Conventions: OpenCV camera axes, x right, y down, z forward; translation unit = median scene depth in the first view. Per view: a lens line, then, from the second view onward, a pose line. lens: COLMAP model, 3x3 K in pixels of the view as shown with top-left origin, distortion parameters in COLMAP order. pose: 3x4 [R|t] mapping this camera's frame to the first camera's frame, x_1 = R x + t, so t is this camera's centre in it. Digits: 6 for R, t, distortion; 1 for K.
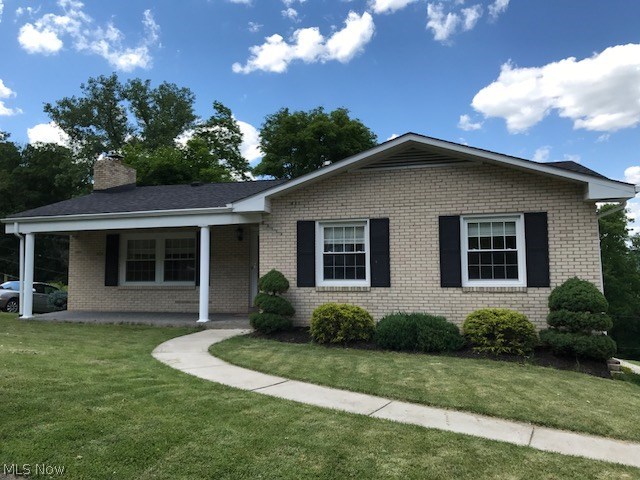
lens RADIAL K [[521.2, 0, 312.0], [0, 521.2, 232.3], [0, 0, 1]] dist [0.071274, -0.110242]
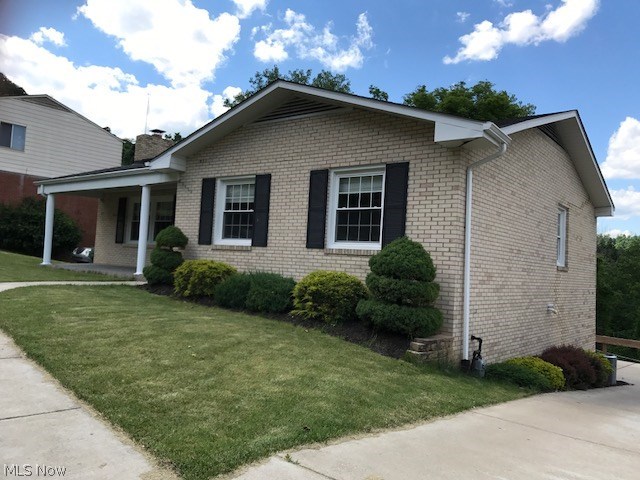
lens RADIAL K [[521.2, 0, 312.0], [0, 521.2, 232.3], [0, 0, 1]] dist [0.071274, -0.110242]
pose [[0.924395, 0.036375, -0.379699, 0.579991], [-0.029516, 0.999279, 0.023872, 0.053508], [0.380294, -0.010860, 0.924802, 0.158006]]
